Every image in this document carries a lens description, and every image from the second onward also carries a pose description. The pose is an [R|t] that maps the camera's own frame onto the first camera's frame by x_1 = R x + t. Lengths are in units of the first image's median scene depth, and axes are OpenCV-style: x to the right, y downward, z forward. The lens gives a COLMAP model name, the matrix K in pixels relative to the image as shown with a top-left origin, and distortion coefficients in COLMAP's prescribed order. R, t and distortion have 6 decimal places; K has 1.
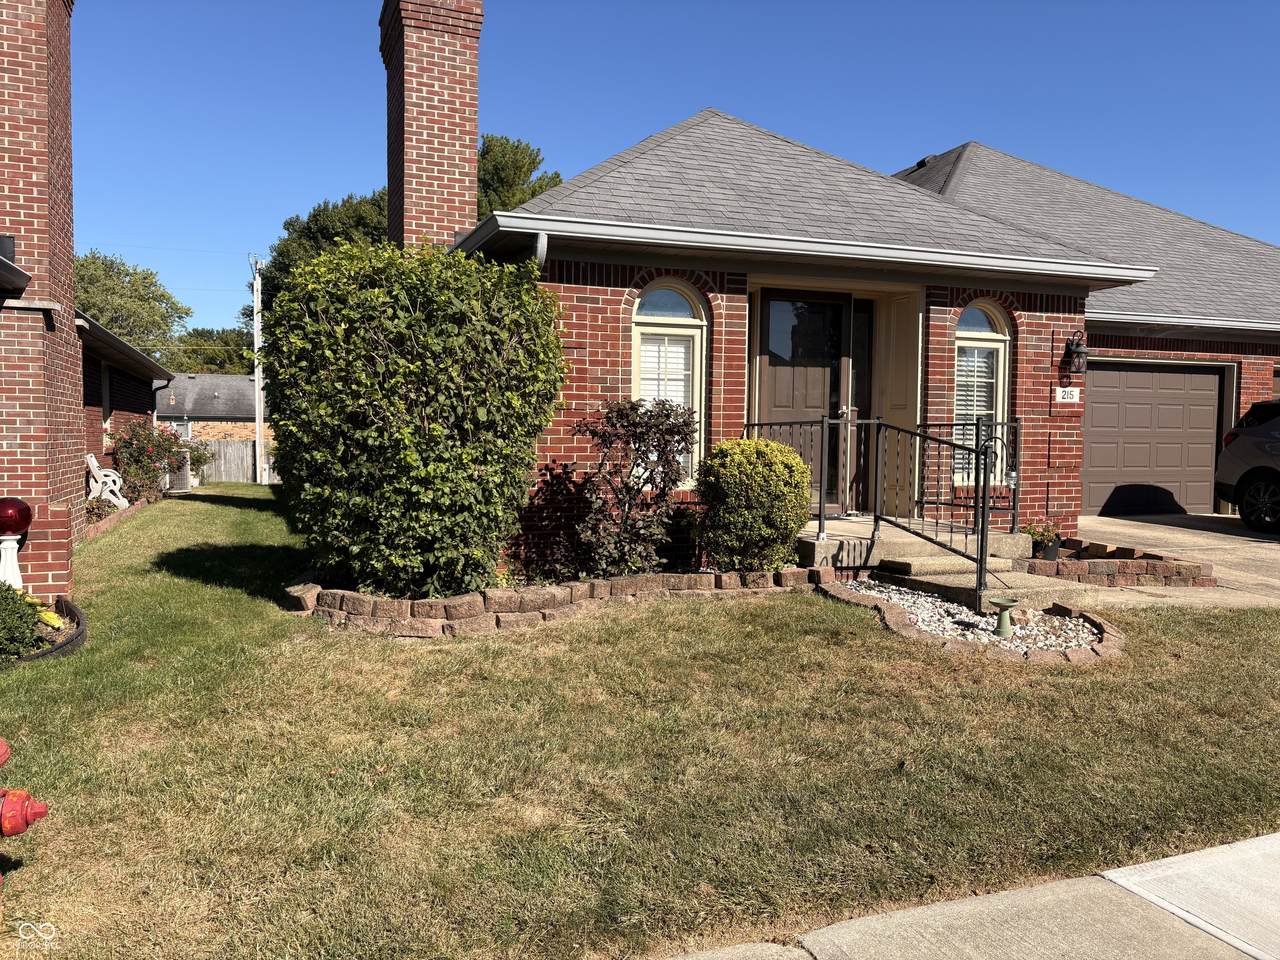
lens RADIAL K [[974.7, 0, 640.0], [0, 974.7, 480.0], [0, 0, 1]] dist [0.004706, -0.000172]
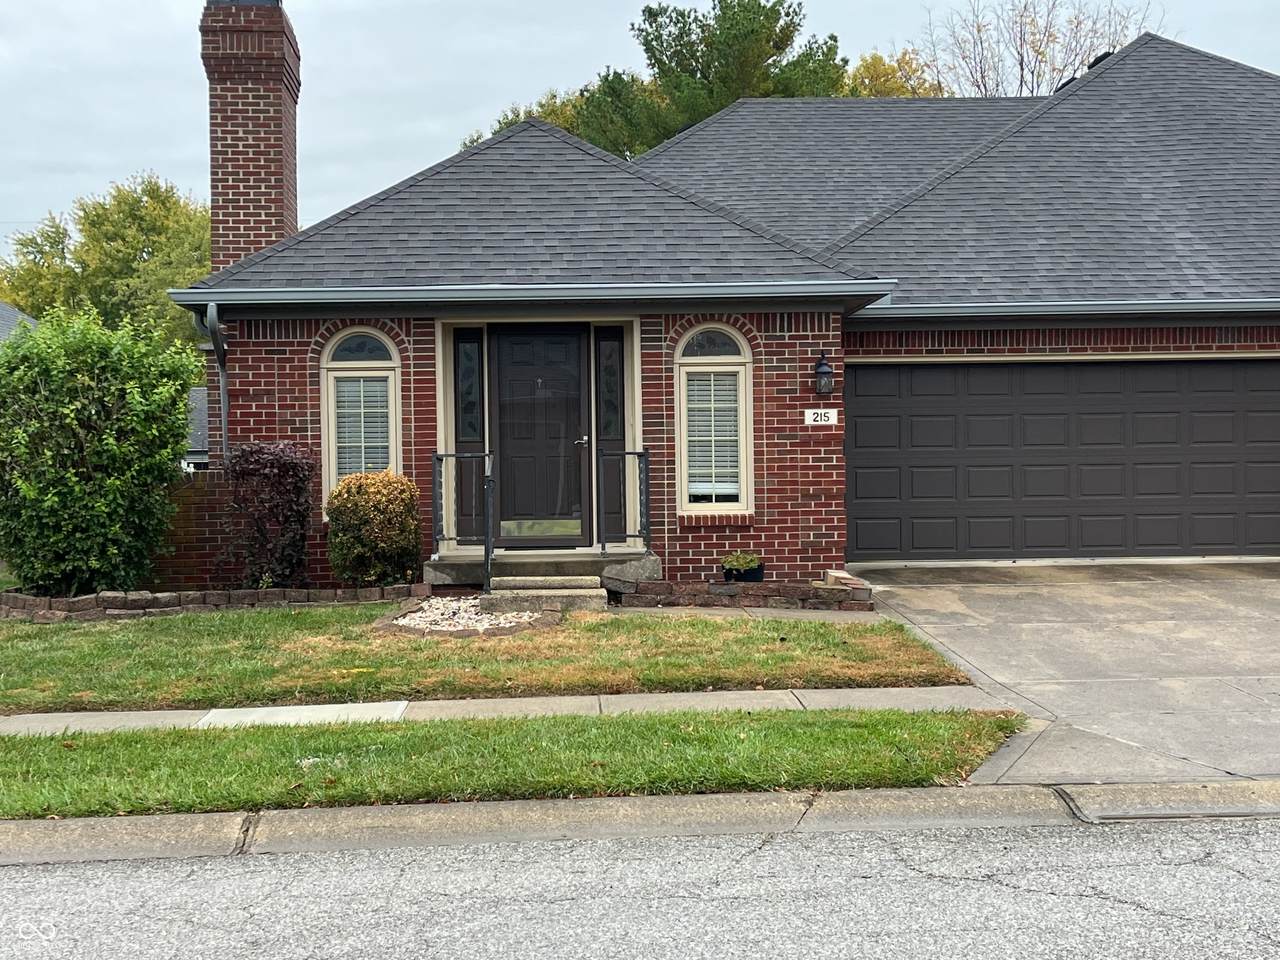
lens RADIAL K [[1777.4, 0, 640.0], [0, 1777.4, 480.0], [0, 0, 1]] dist [0.117175, -0.006010]
pose [[0.950090, -0.016597, -0.311533, 0.857177], [0.006280, 0.999399, -0.034090, 0.032880], [0.311912, 0.030432, 0.949624, -0.724338]]
